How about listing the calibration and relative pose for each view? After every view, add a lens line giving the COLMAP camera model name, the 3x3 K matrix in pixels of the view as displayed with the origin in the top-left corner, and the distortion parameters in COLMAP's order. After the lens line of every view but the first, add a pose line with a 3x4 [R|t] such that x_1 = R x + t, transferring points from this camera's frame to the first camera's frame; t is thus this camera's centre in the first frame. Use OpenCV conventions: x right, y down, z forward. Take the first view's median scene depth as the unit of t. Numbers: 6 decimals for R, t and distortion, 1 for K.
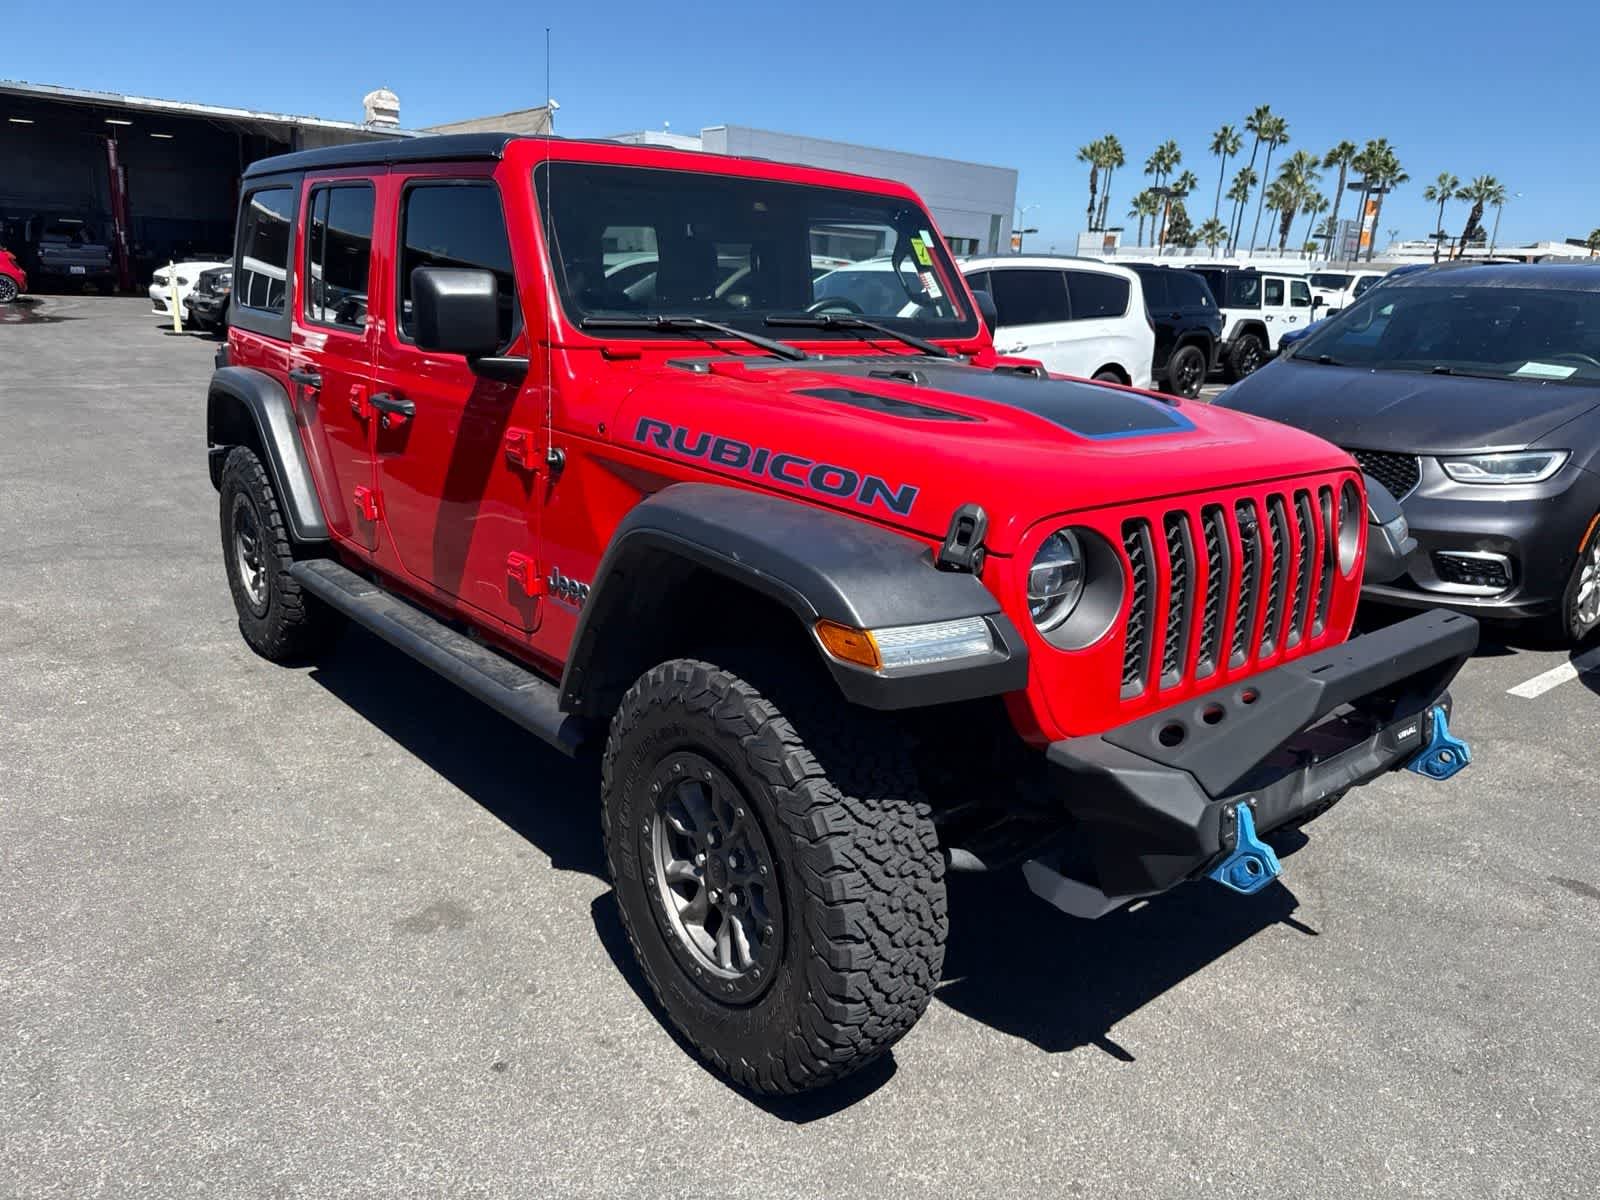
lens RADIAL K [[1131.9, 0, 805.2], [0, 1131.9, 607.7], [0, 0, 1]] dist [0.020027, -0.025043]
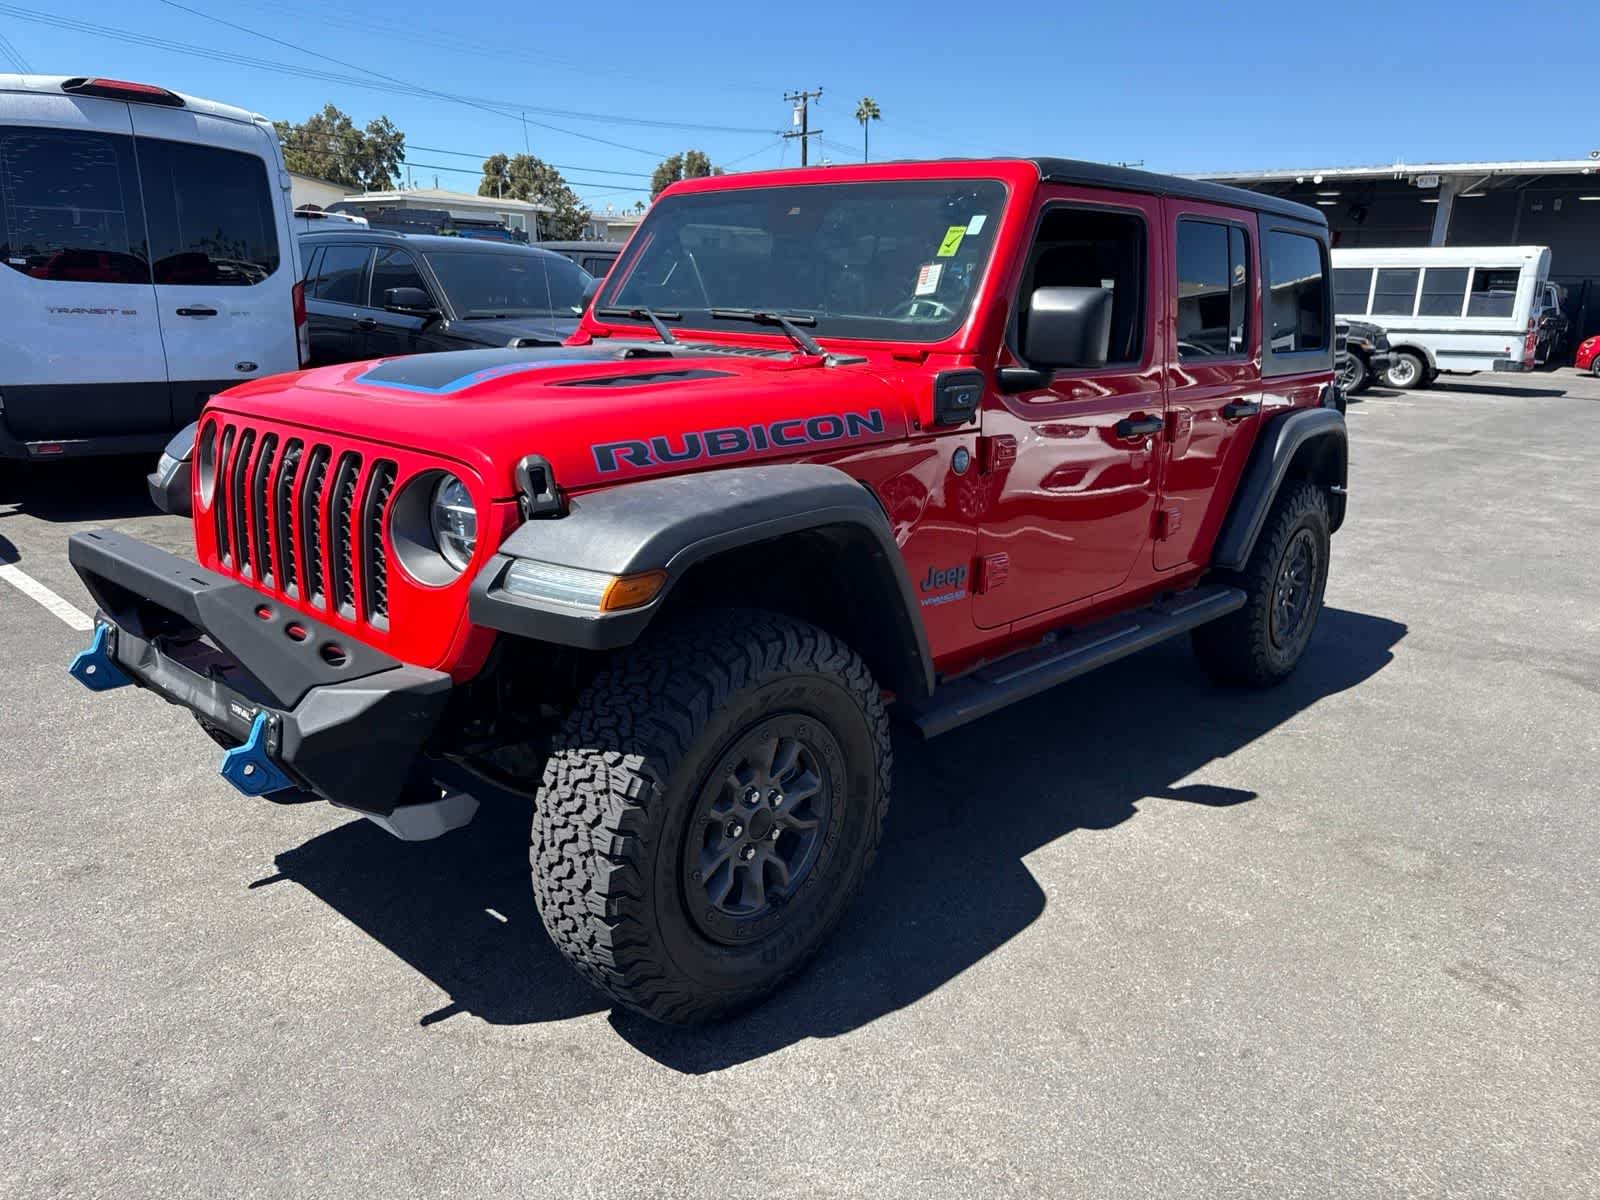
lens RADIAL K [[1135.8, 0, 792.9], [0, 1135.8, 598.0], [0, 0, 1]] dist [0.007976, -0.001473]
pose [[0.151075, 0.218097, -0.964163, 1.138990], [-0.301159, 0.939147, 0.165249, -0.202944], [0.941531, 0.265401, 0.207563, 0.937685]]
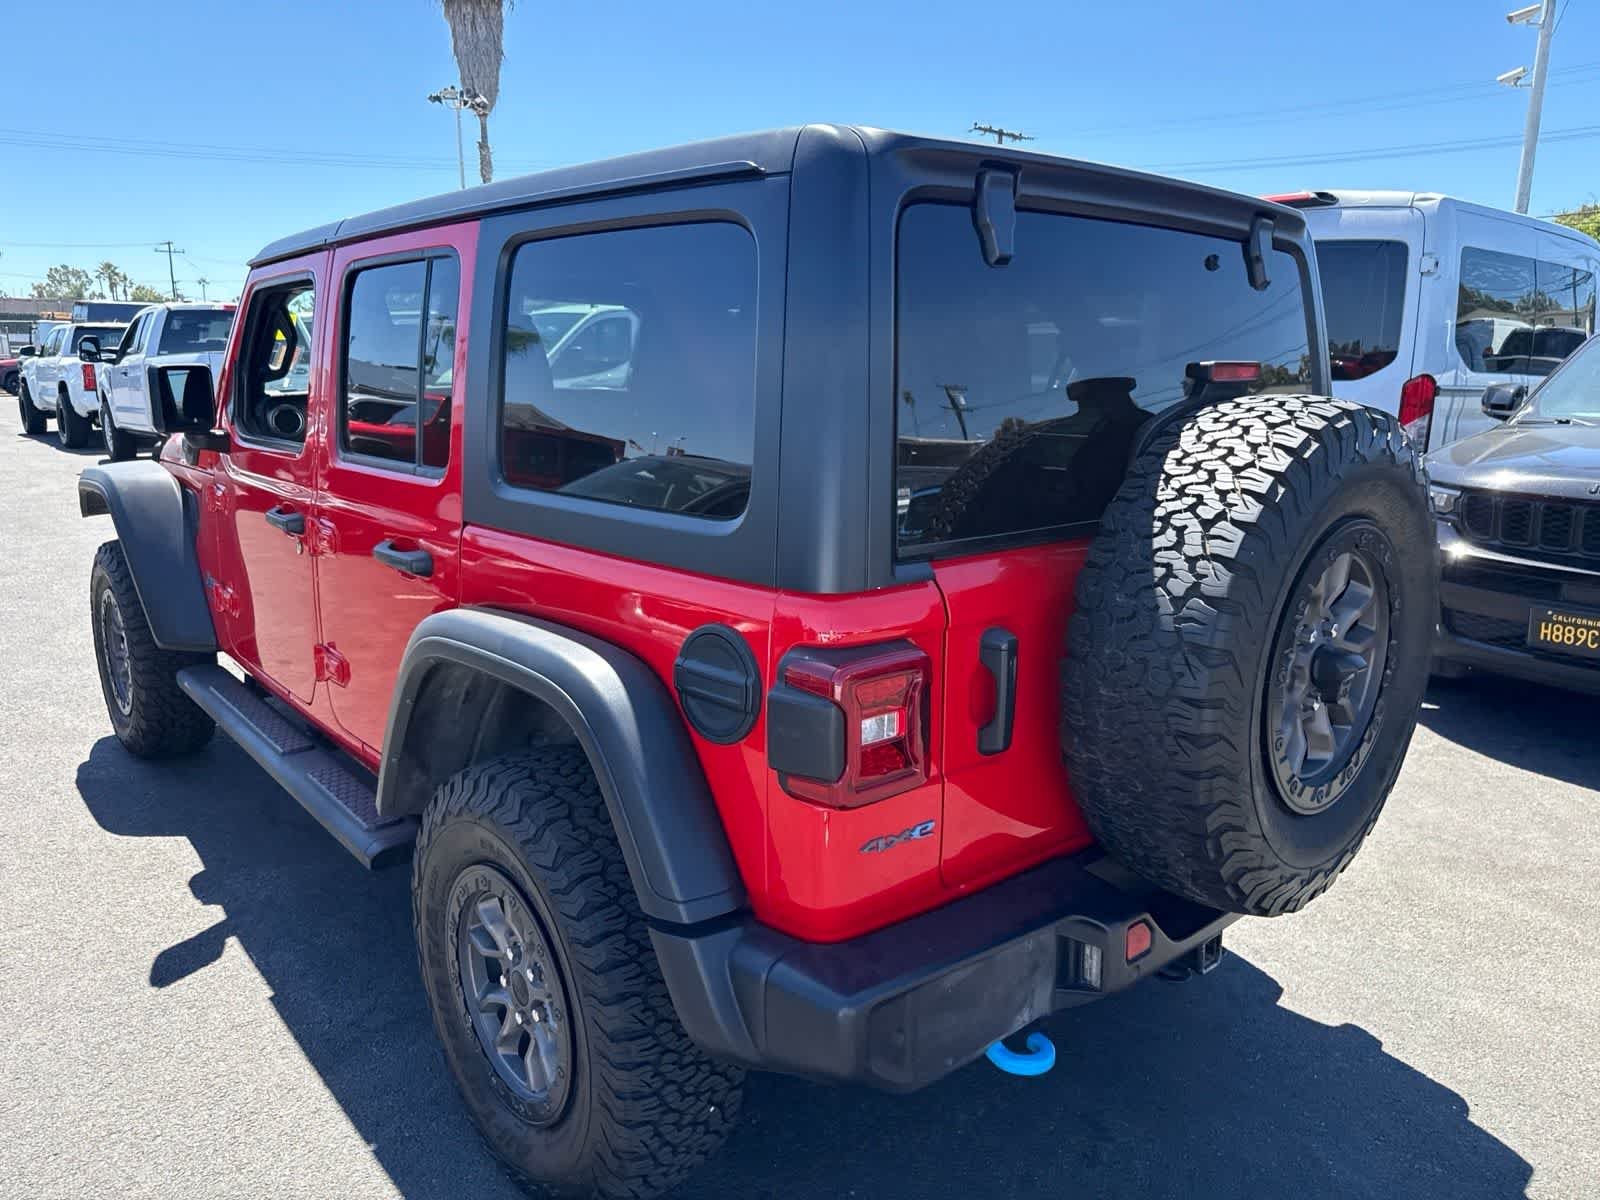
lens RADIAL K [[1139.9, 0, 801.0], [0, 1139.9, 606.8], [0, 0, 1]] dist [0.029227, -0.034858]
pose [[-0.998315, -0.039140, -0.042829, -0.375590], [-0.054946, 0.874870, 0.481232, -0.729016], [0.018634, 0.482774, -0.875547, 2.392952]]
